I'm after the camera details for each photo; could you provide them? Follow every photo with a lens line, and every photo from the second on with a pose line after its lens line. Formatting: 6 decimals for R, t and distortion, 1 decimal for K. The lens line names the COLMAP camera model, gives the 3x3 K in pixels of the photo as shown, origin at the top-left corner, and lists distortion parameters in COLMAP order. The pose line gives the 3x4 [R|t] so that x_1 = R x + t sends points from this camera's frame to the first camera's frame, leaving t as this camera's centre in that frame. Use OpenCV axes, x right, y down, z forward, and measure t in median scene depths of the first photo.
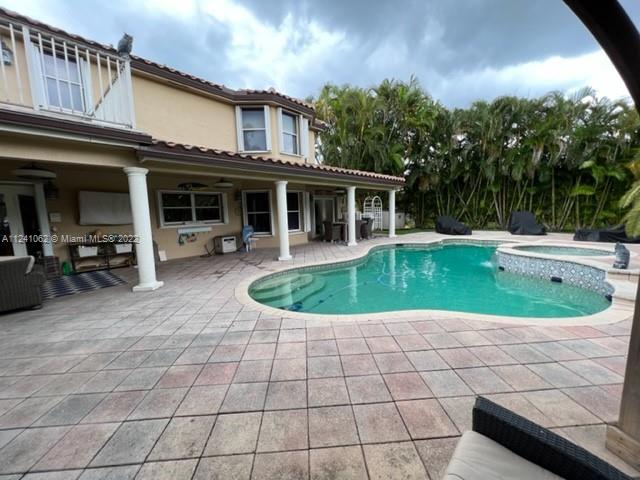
lens RADIAL K [[255.5, 0, 318.3], [0, 255.5, 238.2], [0, 0, 1]] dist [-0.002659, 0.000648]
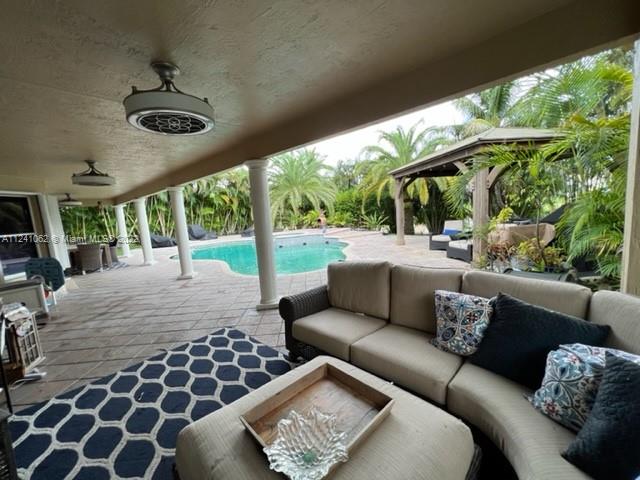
lens RADIAL K [[255.5, 0, 319.4], [0, 255.5, 241.3], [0, 0, 1]] dist [-0.002659, 0.000648]
pose [[0.025705, -0.093023, 0.995332, -0.838042], [0.178463, 0.980094, 0.086990, -0.025640], [-0.983611, 0.175394, 0.041794, 0.434568]]
